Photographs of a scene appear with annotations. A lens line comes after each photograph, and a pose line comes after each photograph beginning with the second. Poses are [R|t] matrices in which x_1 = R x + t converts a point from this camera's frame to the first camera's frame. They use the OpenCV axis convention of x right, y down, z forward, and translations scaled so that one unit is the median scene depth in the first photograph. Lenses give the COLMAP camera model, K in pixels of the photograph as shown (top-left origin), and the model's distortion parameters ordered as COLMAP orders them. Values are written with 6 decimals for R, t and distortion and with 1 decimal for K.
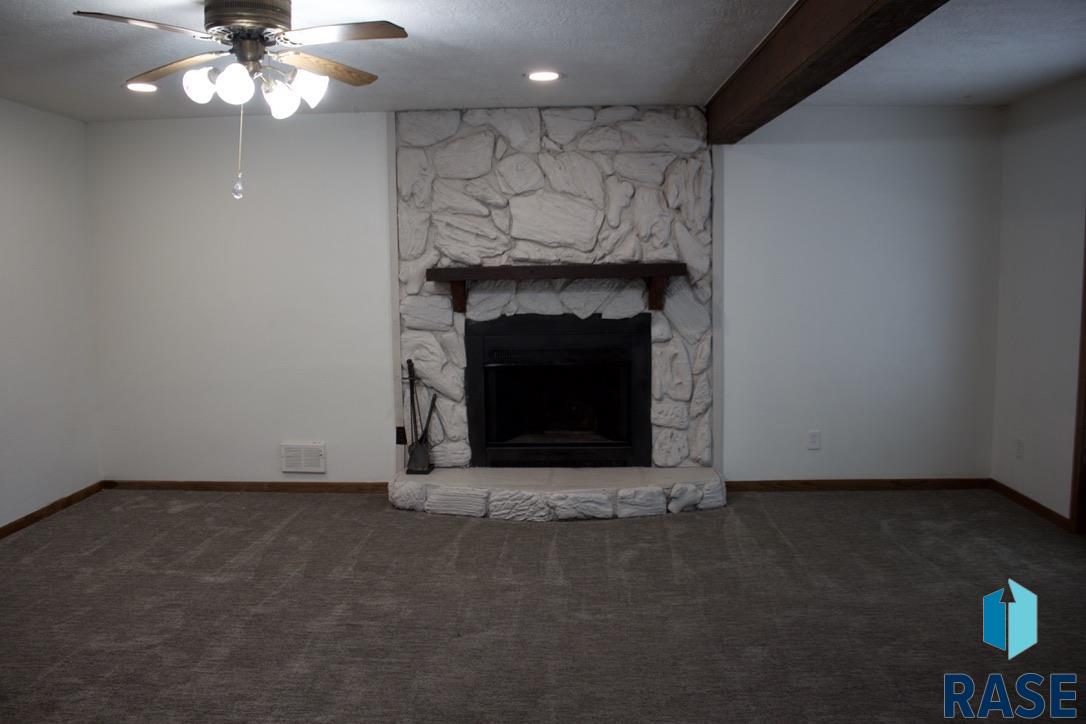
lens RADIAL K [[915.9, 0, 543.0], [0, 915.9, 362.0], [0, 0, 1]] dist [-0.081693, 0.001690]
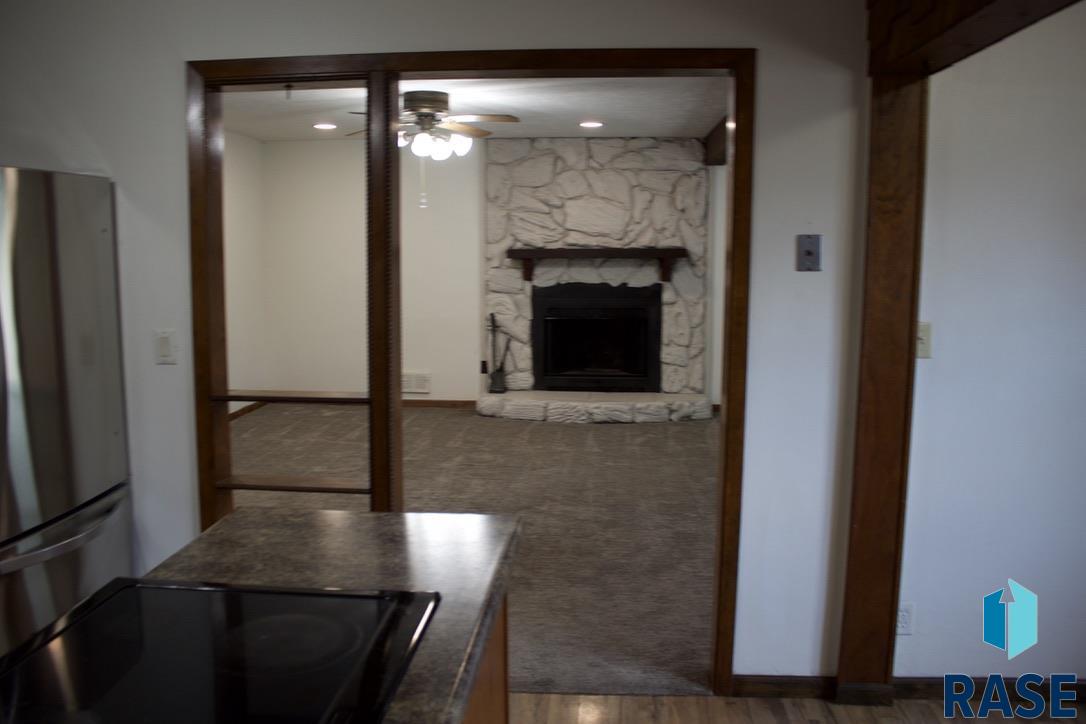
lens RADIAL K [[915.9, 0, 543.0], [0, 915.9, 362.0], [0, 0, 1]] dist [-0.081693, 0.001690]
pose [[0.999037, 0.020900, -0.038568, -0.010161], [-0.020165, 0.999609, 0.019353, 0.044968], [0.038957, -0.018557, 0.999069, -0.432412]]
